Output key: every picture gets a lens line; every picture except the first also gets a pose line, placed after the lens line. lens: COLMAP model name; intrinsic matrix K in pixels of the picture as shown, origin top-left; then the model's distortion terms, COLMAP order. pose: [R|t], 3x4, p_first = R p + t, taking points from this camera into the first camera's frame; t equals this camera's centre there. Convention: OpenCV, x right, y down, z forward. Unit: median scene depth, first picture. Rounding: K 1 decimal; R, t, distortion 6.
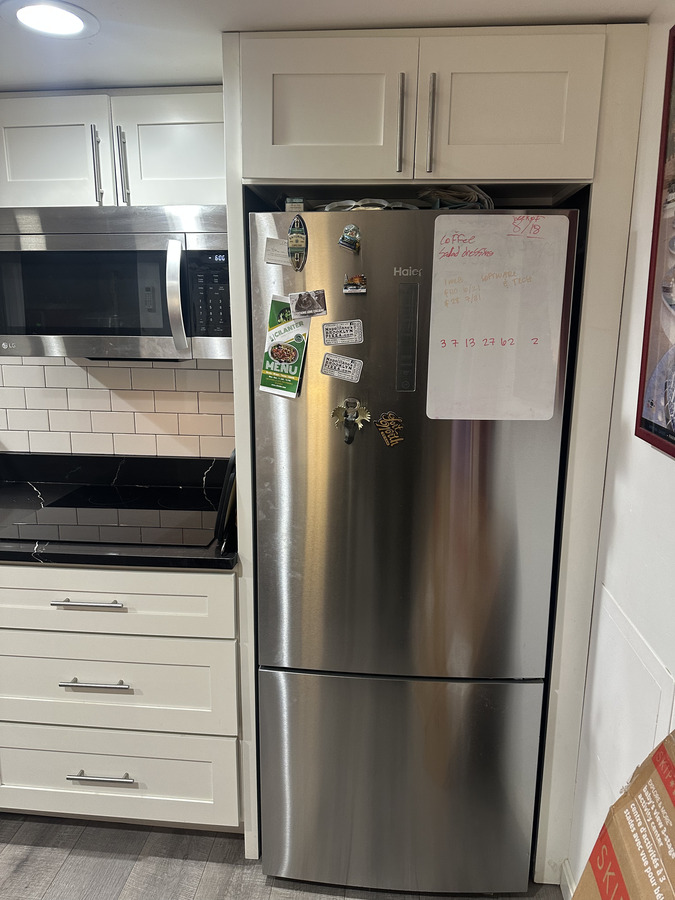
lens RADIAL K [[653.4, 0, 336.9], [0, 653.4, 440.7], [0, 0, 1]] dist [0.068232, -0.072695]
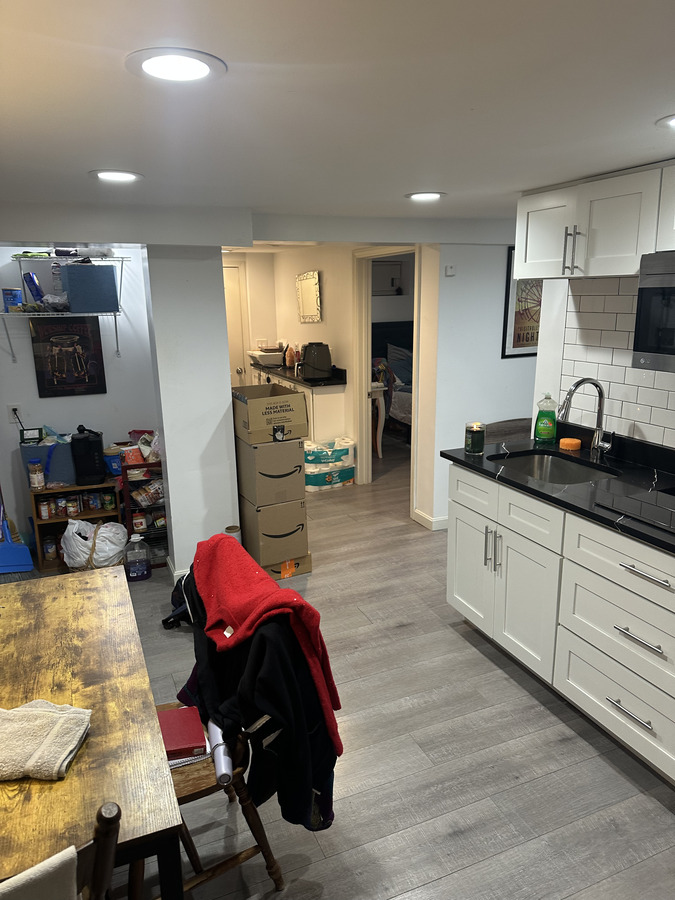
lens RADIAL K [[631.3, 0, 337.5], [0, 631.3, 450.0], [0, 0, 1]] dist [0.058040, -0.066127]
pose [[0.495444, 0.203872, -0.844376, 0.287167], [-0.165146, 0.976445, 0.138859, -0.049868], [0.852797, 0.070648, 0.517442, -0.125427]]
